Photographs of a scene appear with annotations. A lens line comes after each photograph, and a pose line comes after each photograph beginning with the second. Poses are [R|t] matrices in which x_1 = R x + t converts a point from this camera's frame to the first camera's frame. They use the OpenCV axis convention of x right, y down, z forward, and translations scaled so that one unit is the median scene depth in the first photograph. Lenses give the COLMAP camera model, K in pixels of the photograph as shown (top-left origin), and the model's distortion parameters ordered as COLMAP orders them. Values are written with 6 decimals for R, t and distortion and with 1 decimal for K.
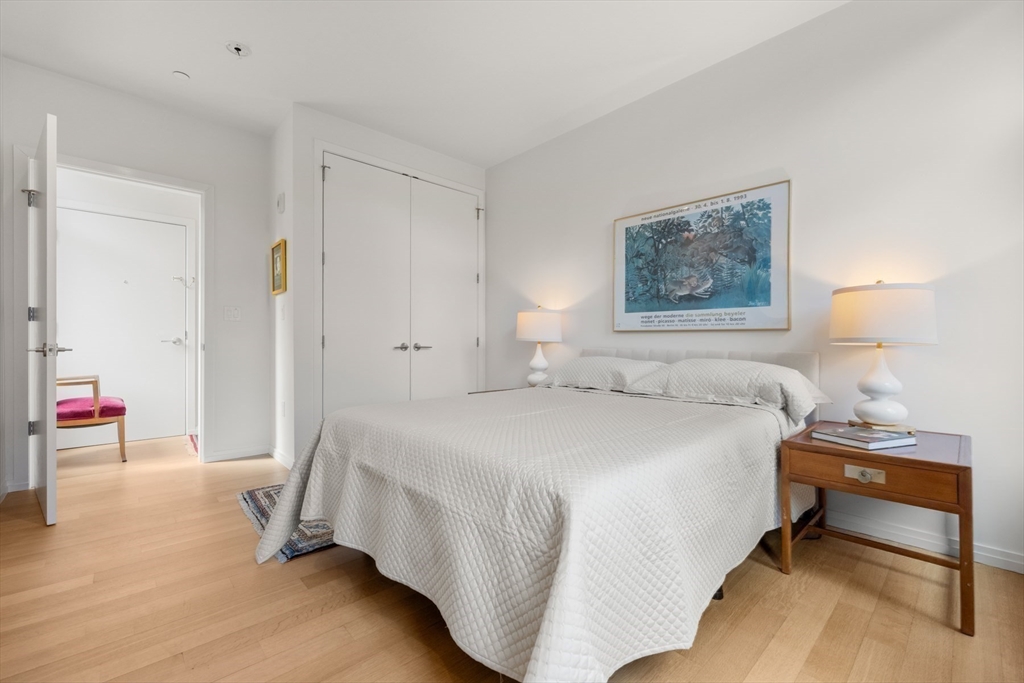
lens RADIAL K [[429.5, 0, 514.6], [0, 429.5, 348.8], [0, 0, 1]] dist [-0.002077, 0.000299]
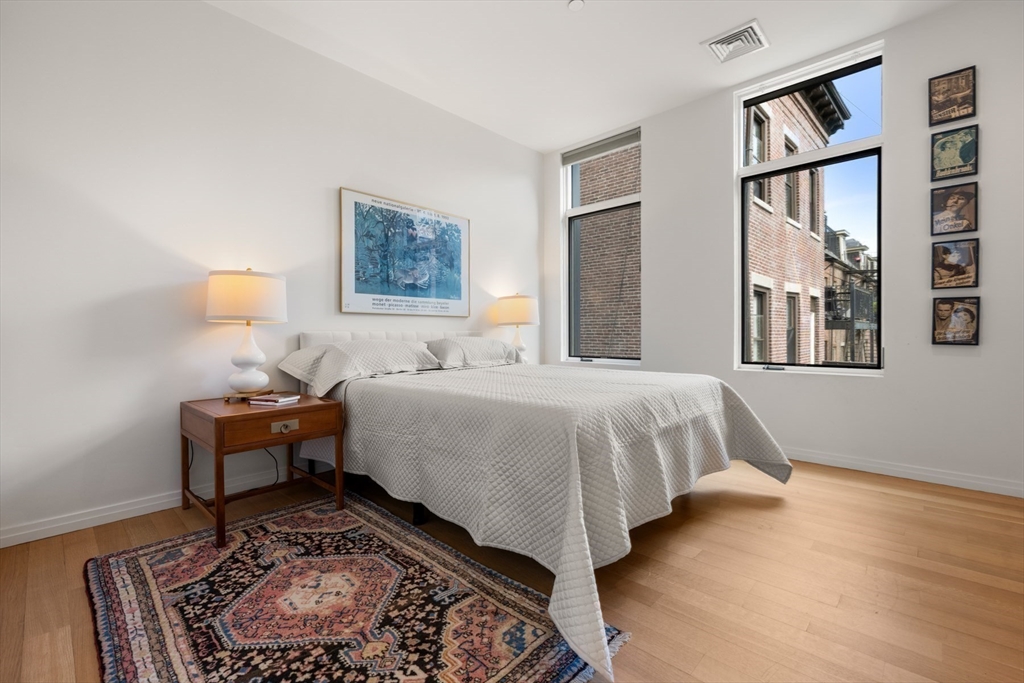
lens RADIAL K [[455.5, 0, 505.7], [0, 455.5, 333.8], [0, 0, 1]] dist [-0.002053, -0.000164]
pose [[-0.061115, -0.026831, 0.997770, -0.805334], [0.002661, 0.999631, 0.027044, -0.021718], [-0.998127, 0.004308, -0.061021, 0.782912]]
